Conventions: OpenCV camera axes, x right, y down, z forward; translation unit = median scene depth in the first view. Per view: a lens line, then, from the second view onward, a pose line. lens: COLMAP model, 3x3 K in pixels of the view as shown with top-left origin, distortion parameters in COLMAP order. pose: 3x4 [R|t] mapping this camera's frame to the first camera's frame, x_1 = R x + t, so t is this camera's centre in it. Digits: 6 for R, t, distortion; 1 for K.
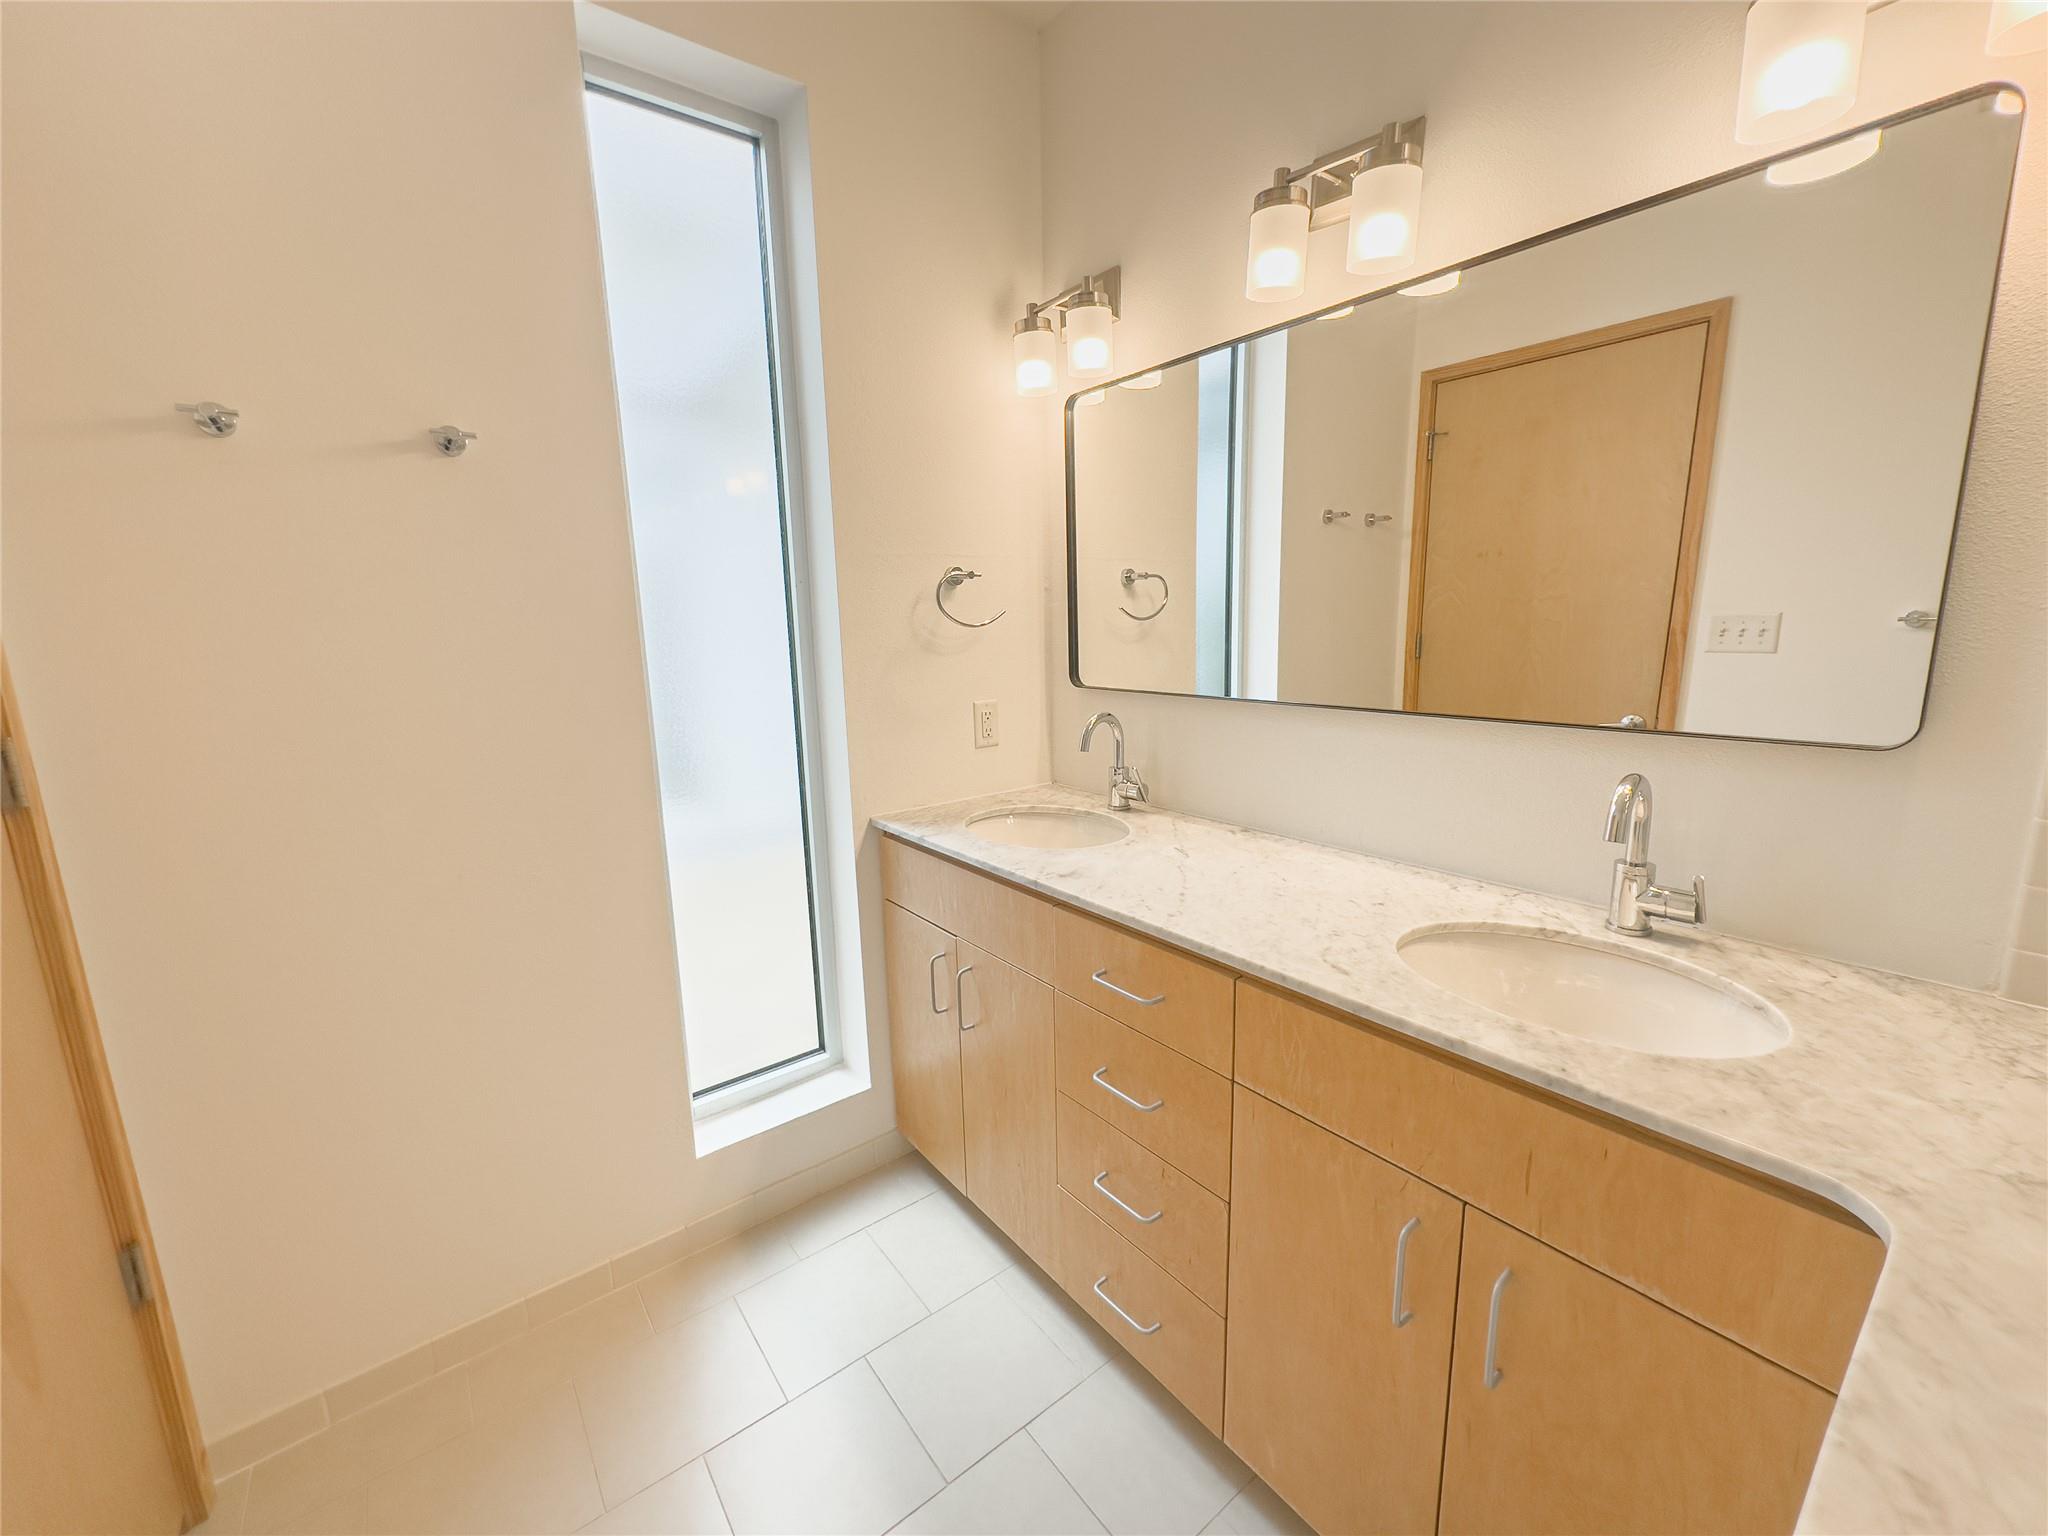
lens RADIAL K [[822.5, 0, 1014.6], [0, 822.5, 757.6], [0, 0, 1]] dist [-0.001945, -0.000071]
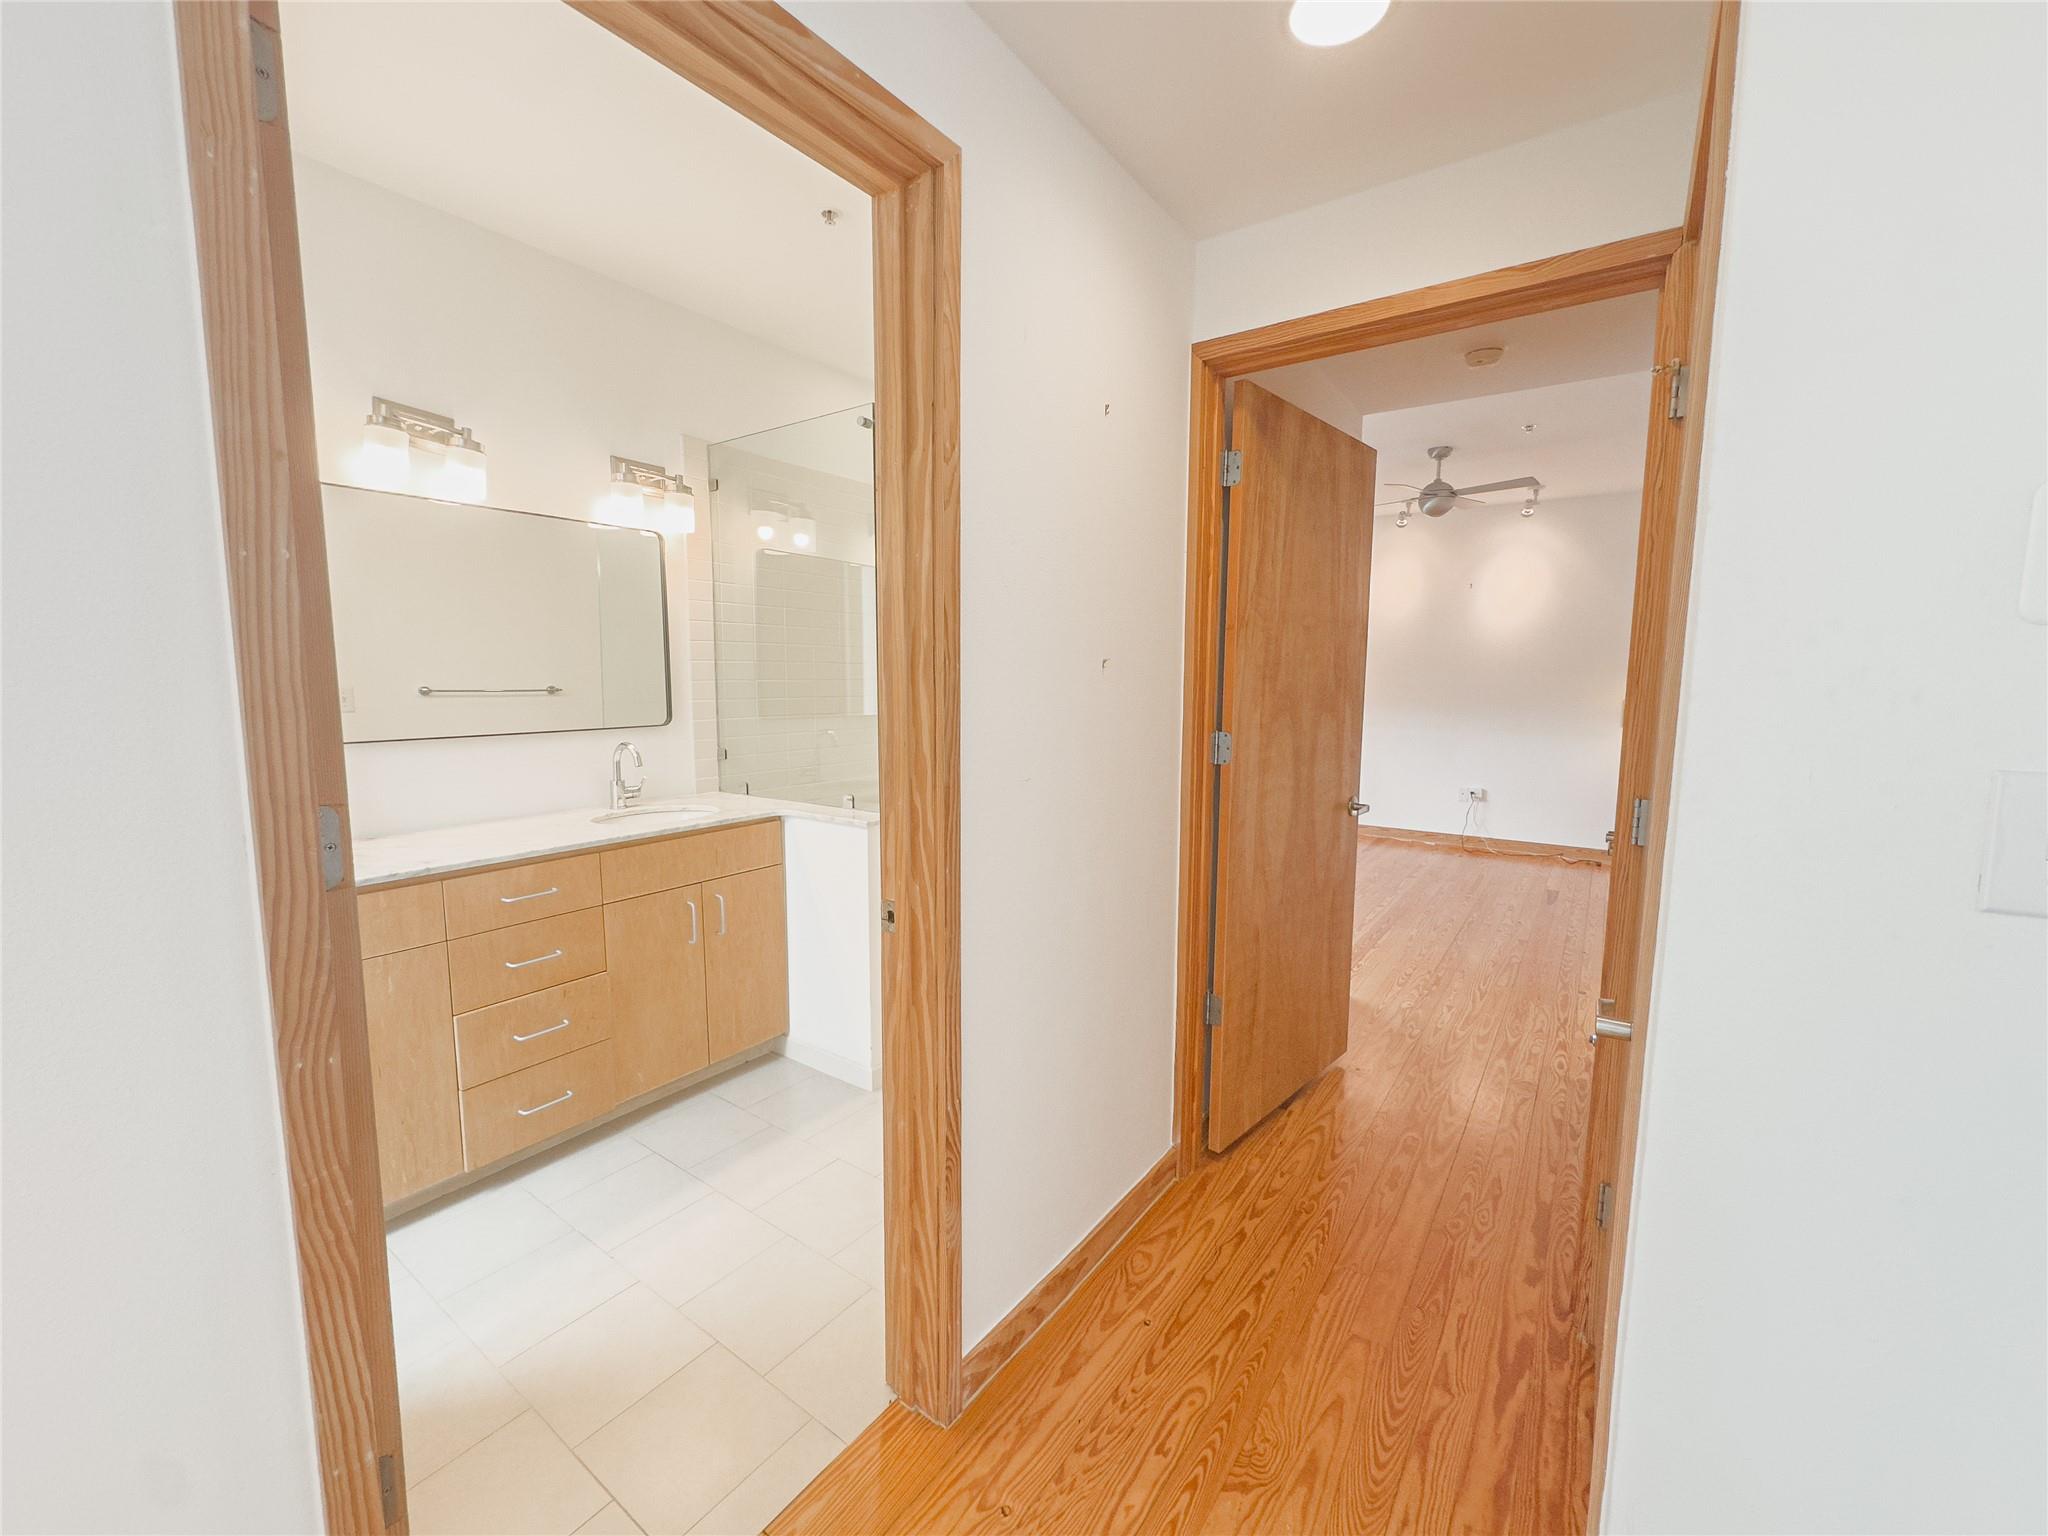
lens RADIAL K [[822.5, 0, 1031.6], [0, 822.5, 764.8], [0, 0, 1]] dist [-0.001945, -0.000071]
pose [[-0.298825, -0.078890, 0.951042, -1.812988], [0.172495, 0.975697, 0.135135, -0.034391], [-0.938589, 0.204431, -0.277954, 0.459376]]
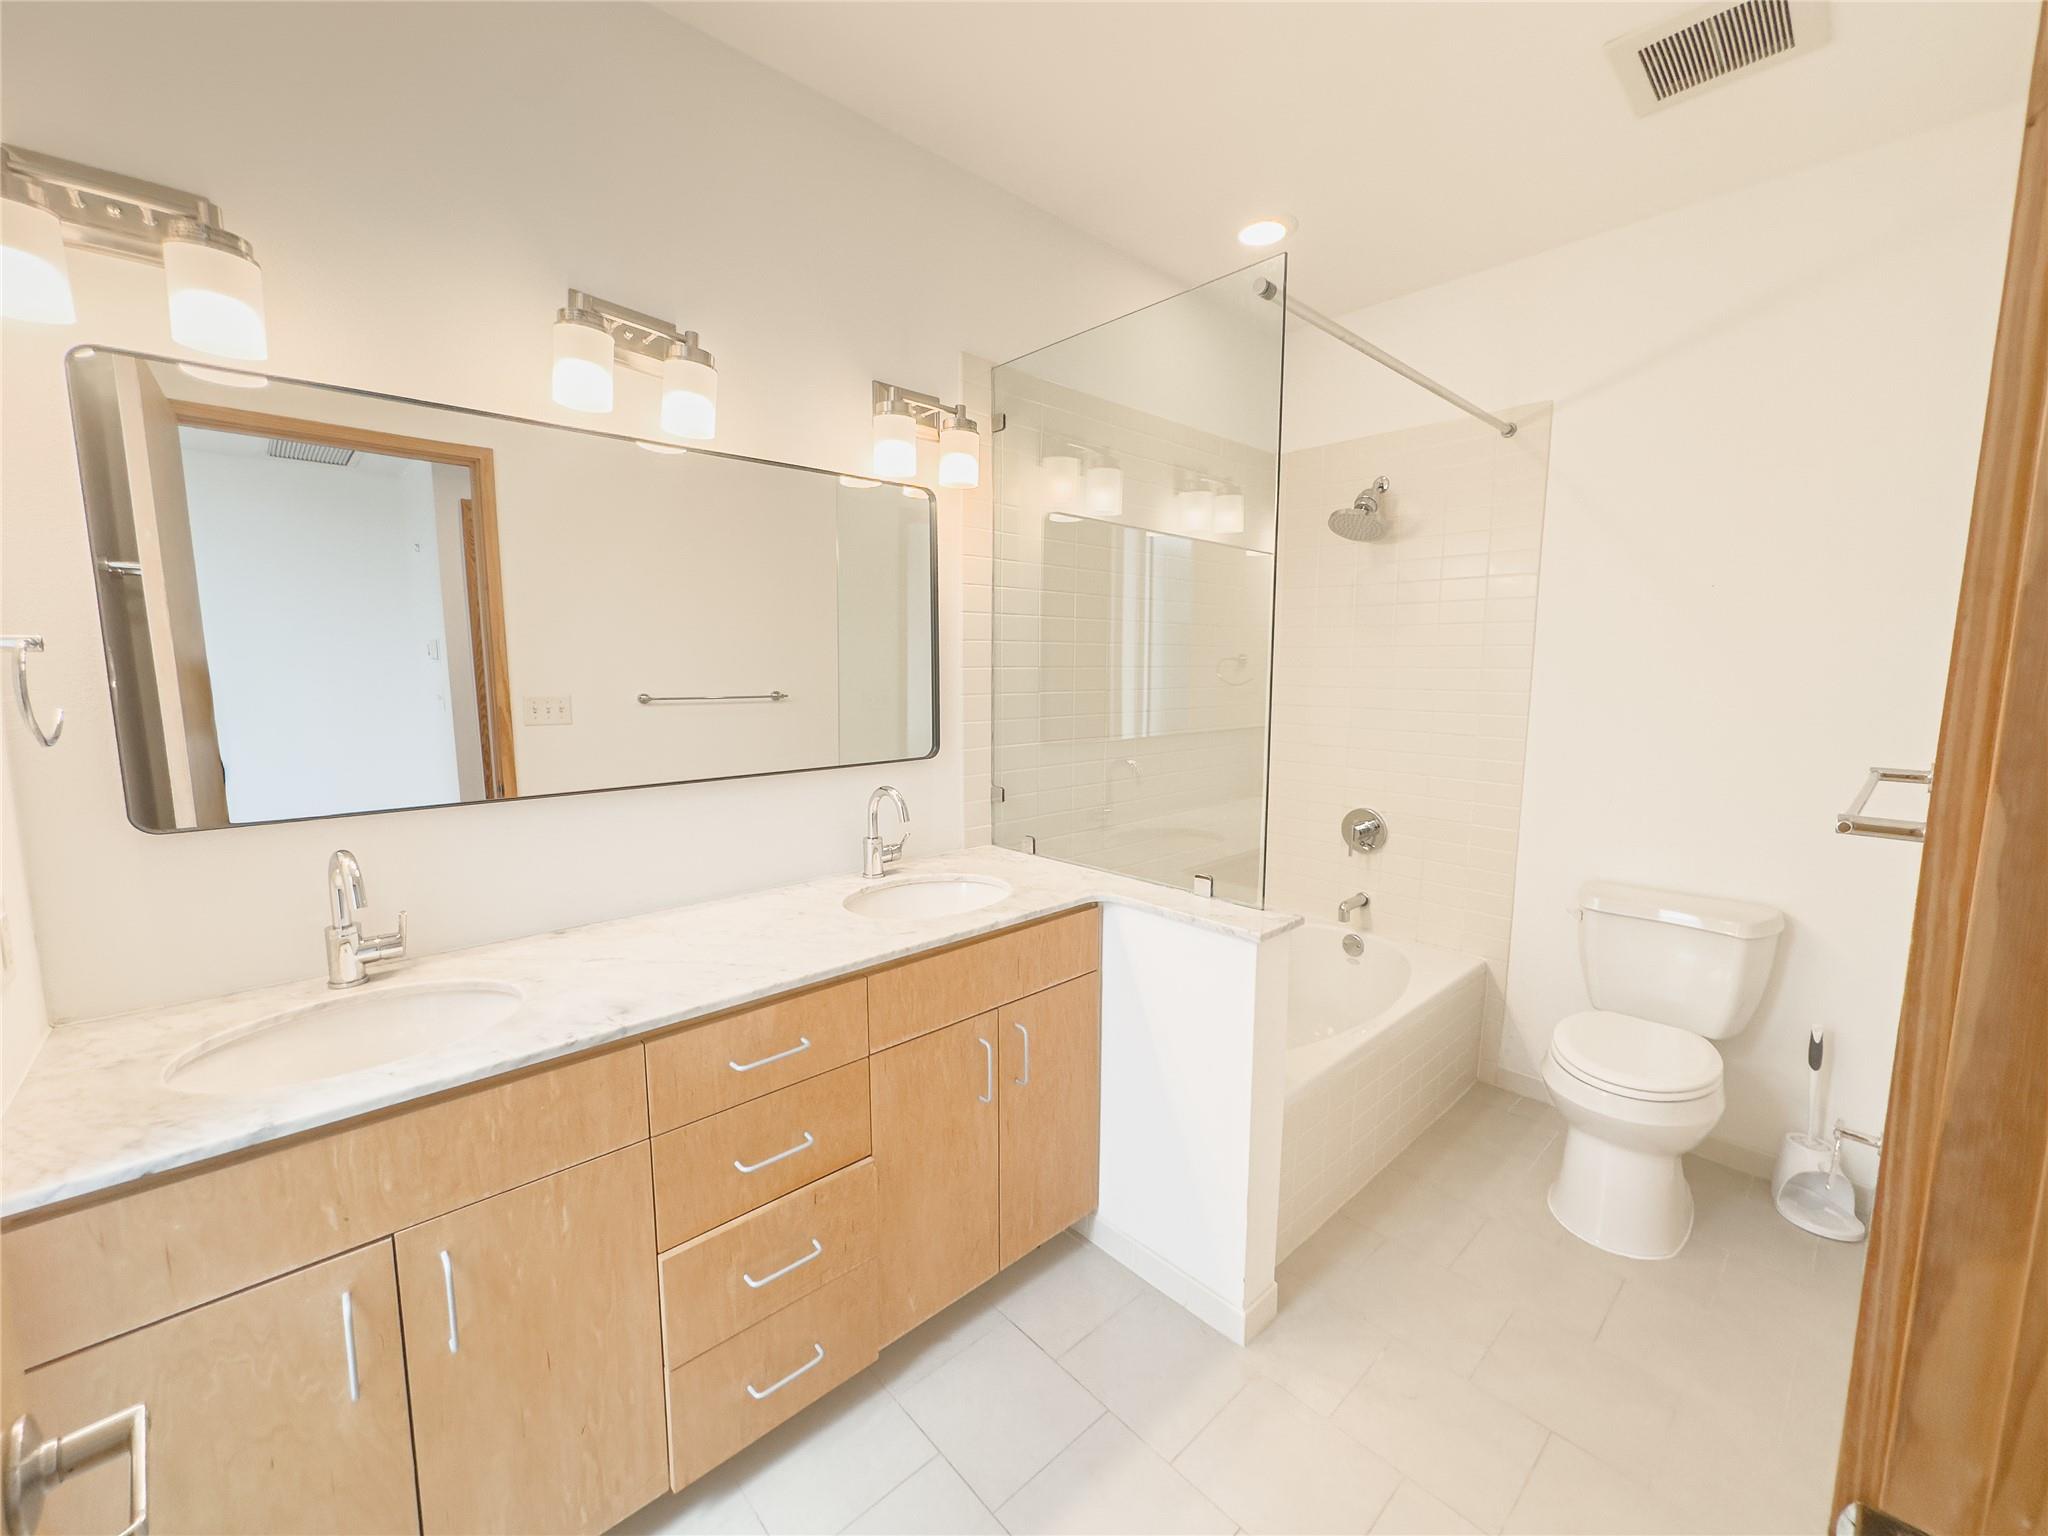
lens RADIAL K [[822.5, 0, 1029.2], [0, 822.5, 765.1], [0, 0, 1]] dist [-0.001945, -0.000071]
pose [[-0.093231, -0.096593, 0.990948, -0.937417], [0.175867, 0.978036, 0.111880, -0.150505], [-0.979989, 0.184705, -0.074196, 0.703274]]
